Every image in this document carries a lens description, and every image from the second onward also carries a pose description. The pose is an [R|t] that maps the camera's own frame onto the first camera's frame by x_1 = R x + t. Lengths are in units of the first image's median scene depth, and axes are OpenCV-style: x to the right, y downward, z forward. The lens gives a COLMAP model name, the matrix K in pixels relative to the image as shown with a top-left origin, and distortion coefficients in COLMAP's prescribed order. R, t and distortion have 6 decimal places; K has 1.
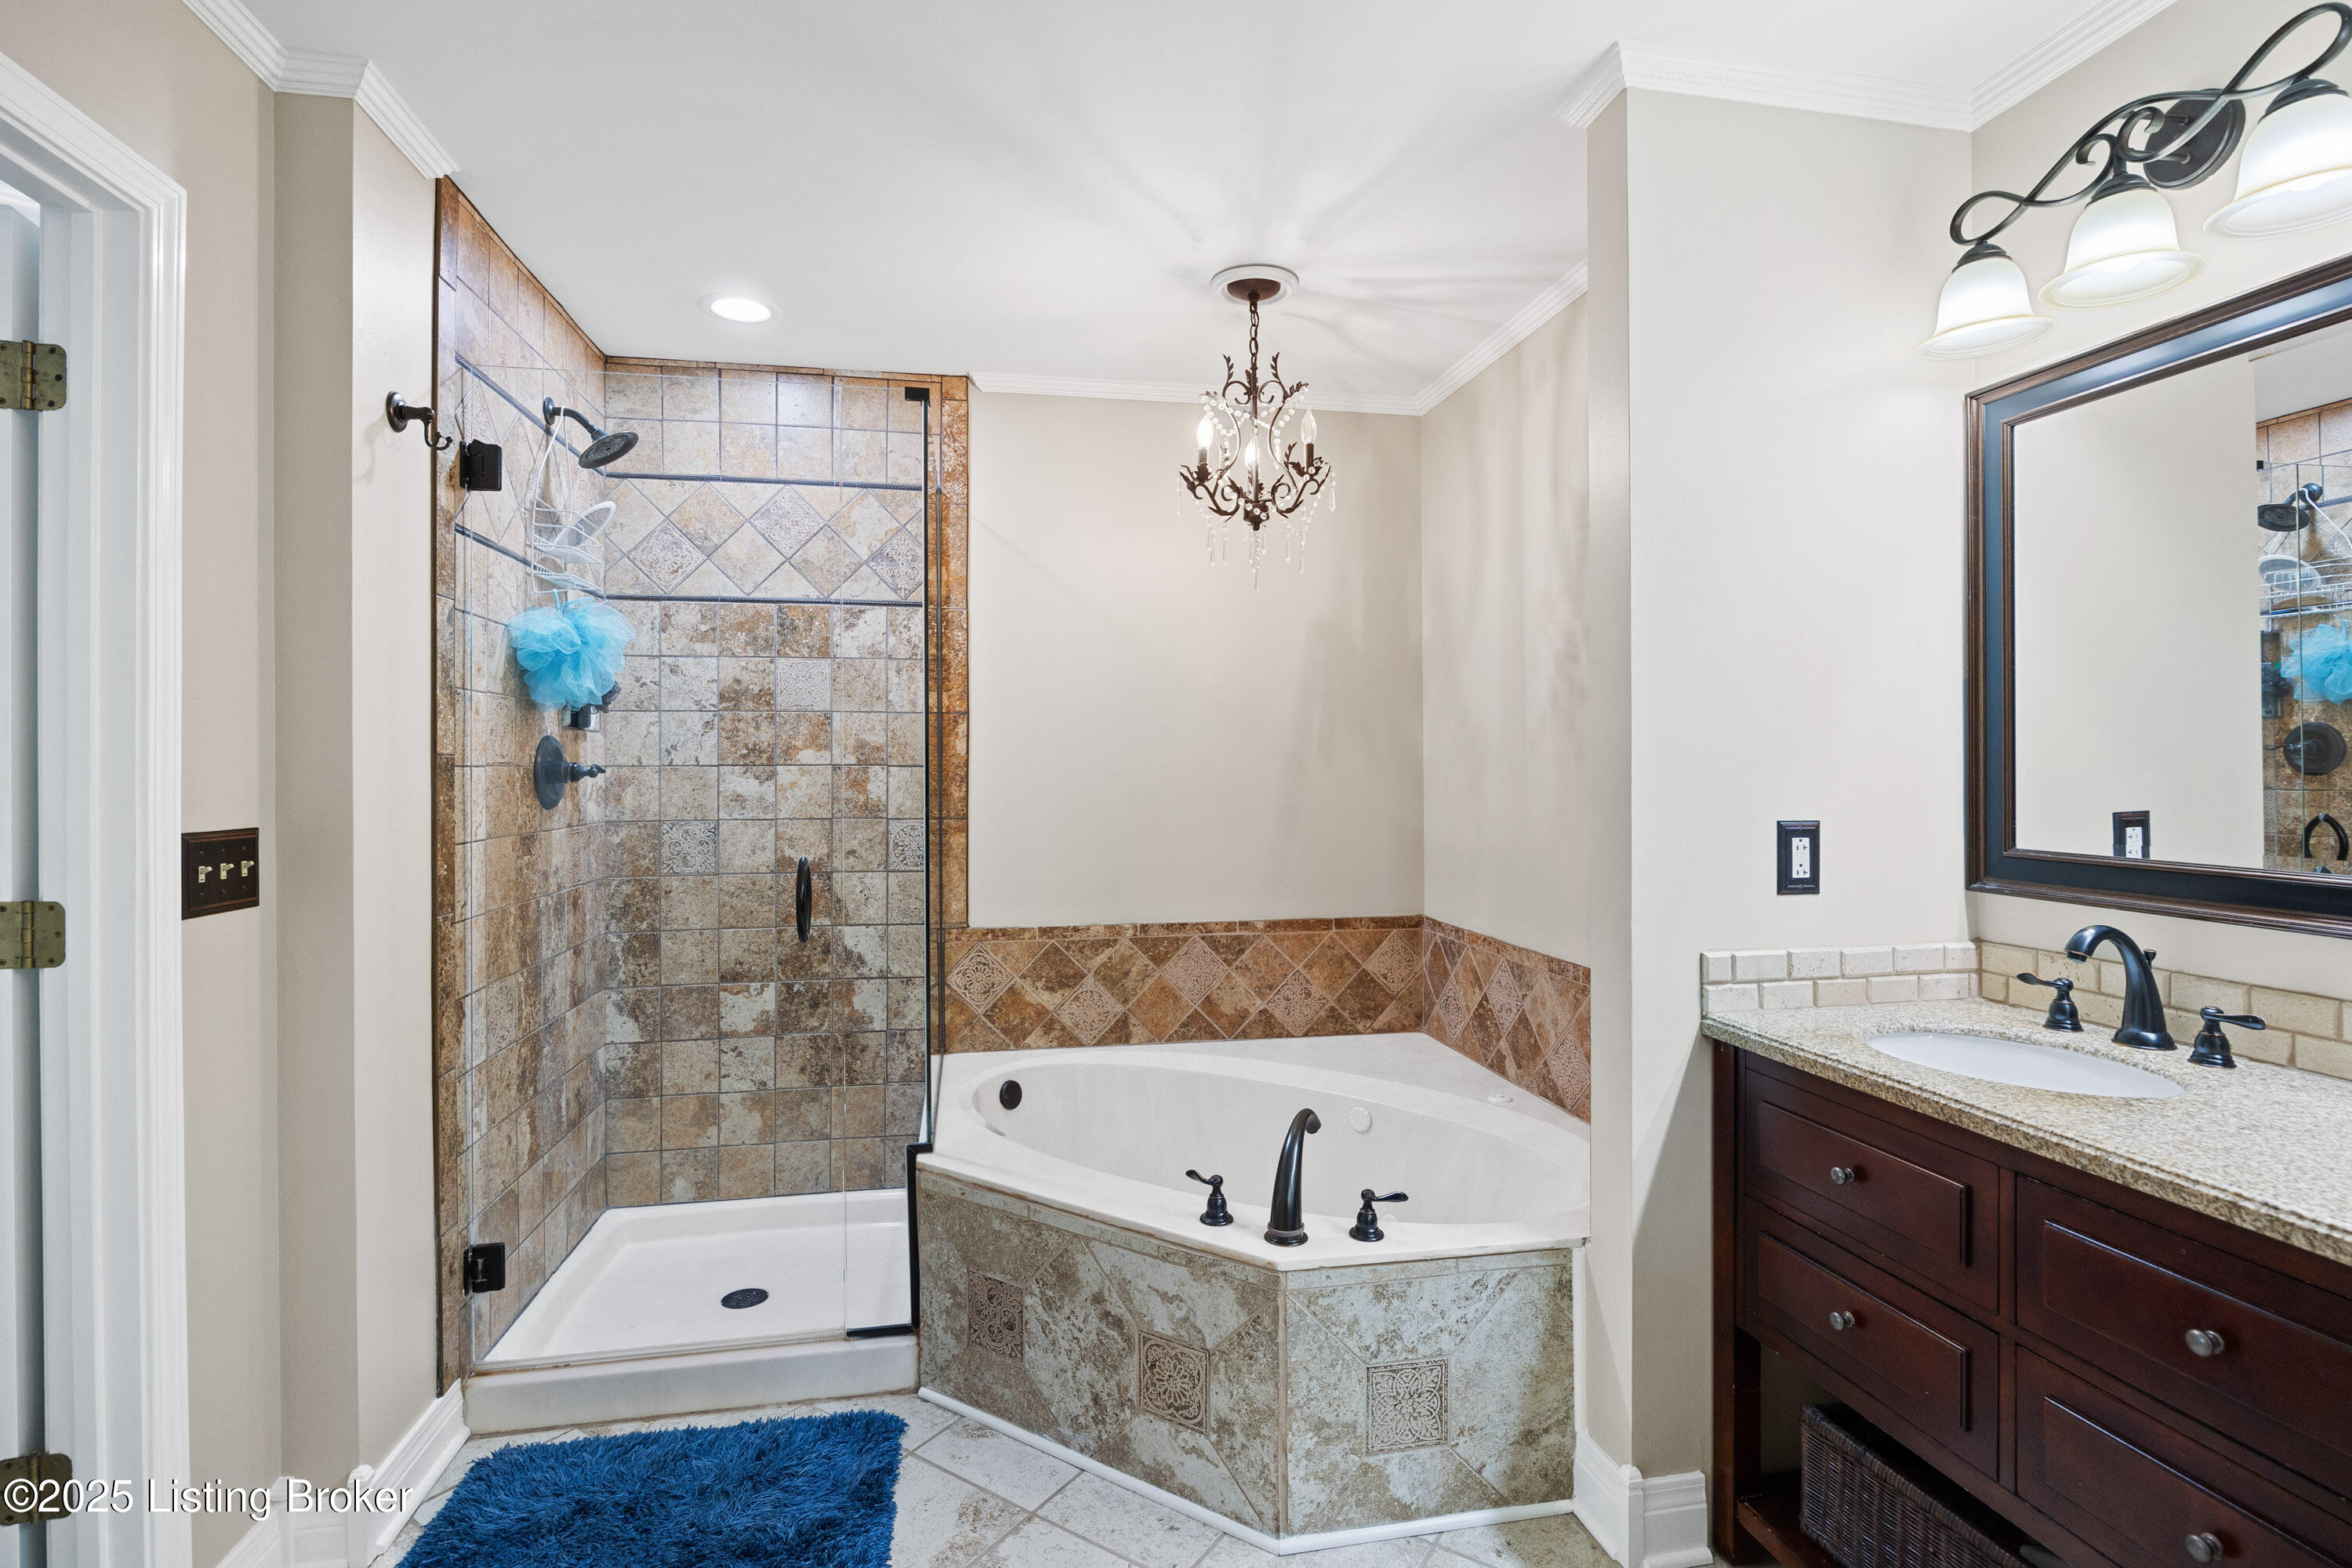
lens RADIAL K [[1105.6, 0, 1178.7], [0, 1105.6, 772.9], [0, 0, 1]] dist [-0.014253, 0.000615]
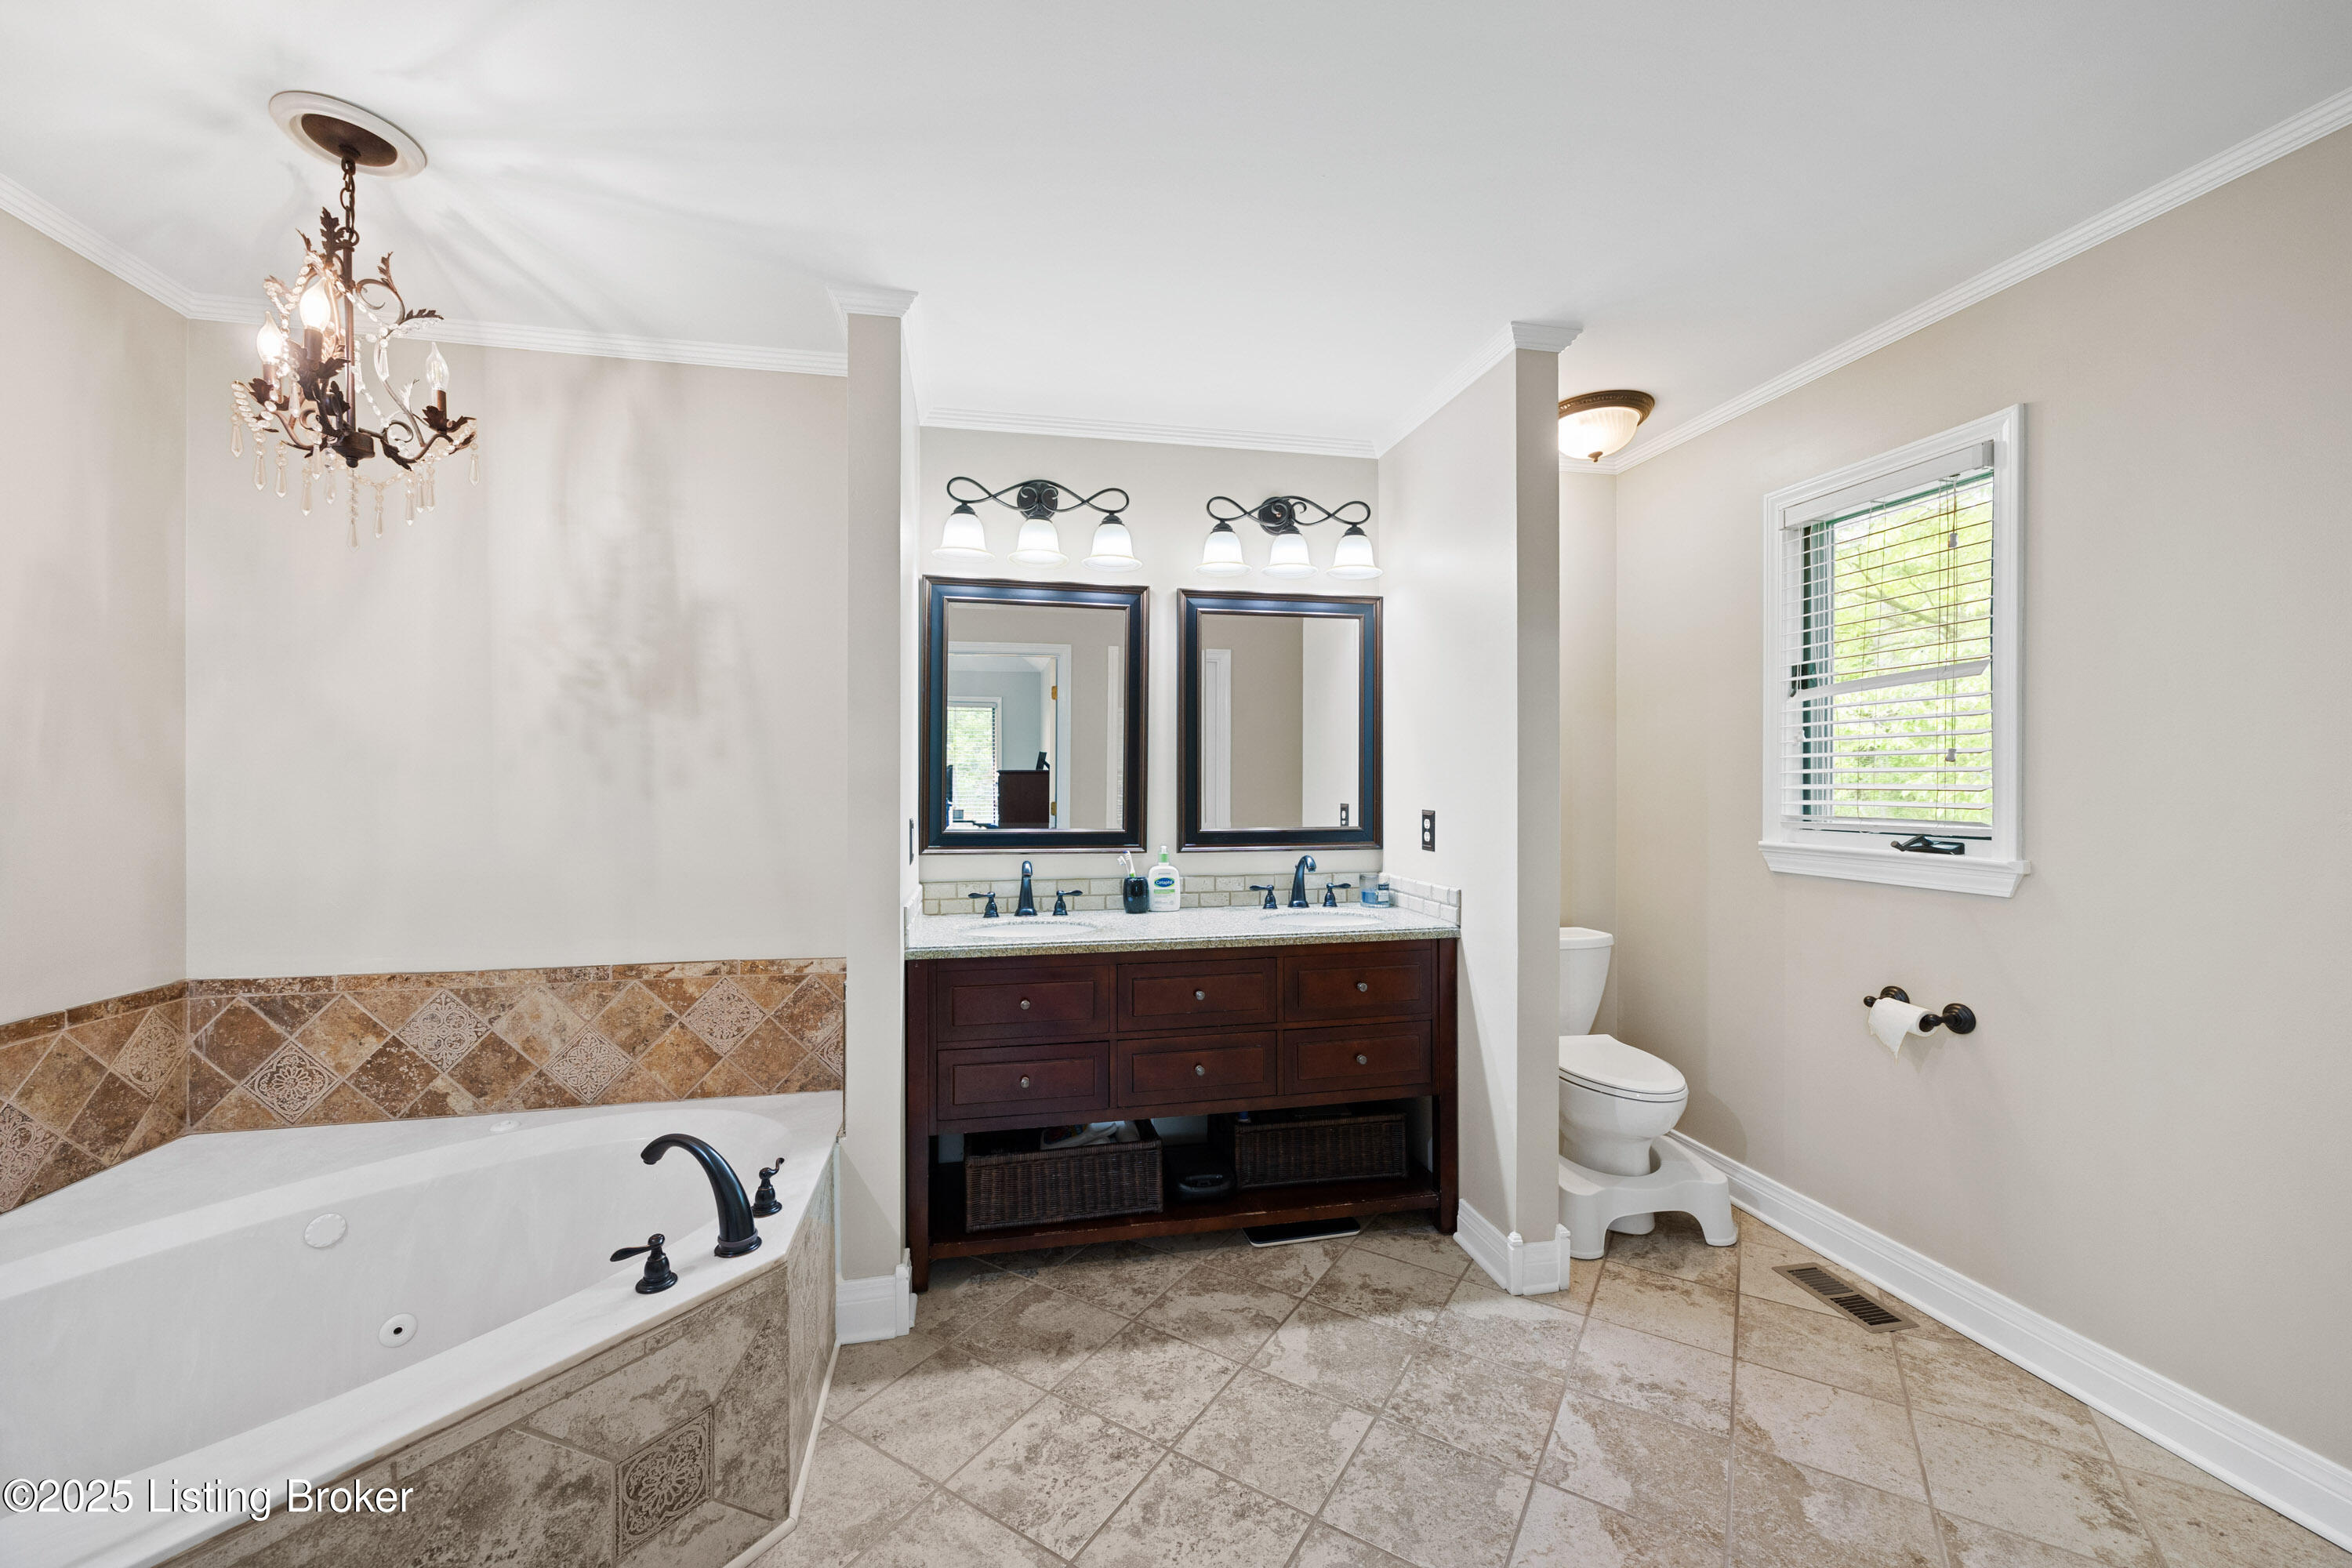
lens RADIAL K [[918.6, 0, 1181.6], [0, 918.6, 784.9], [0, 0, 1]] dist [-0.008835, 0.000463]
pose [[-0.033375, 0.001364, 0.999442, -0.536546], [0.001396, 0.999998, -0.001318, -0.002680], [-0.999442, 0.001352, -0.033376, 0.436081]]
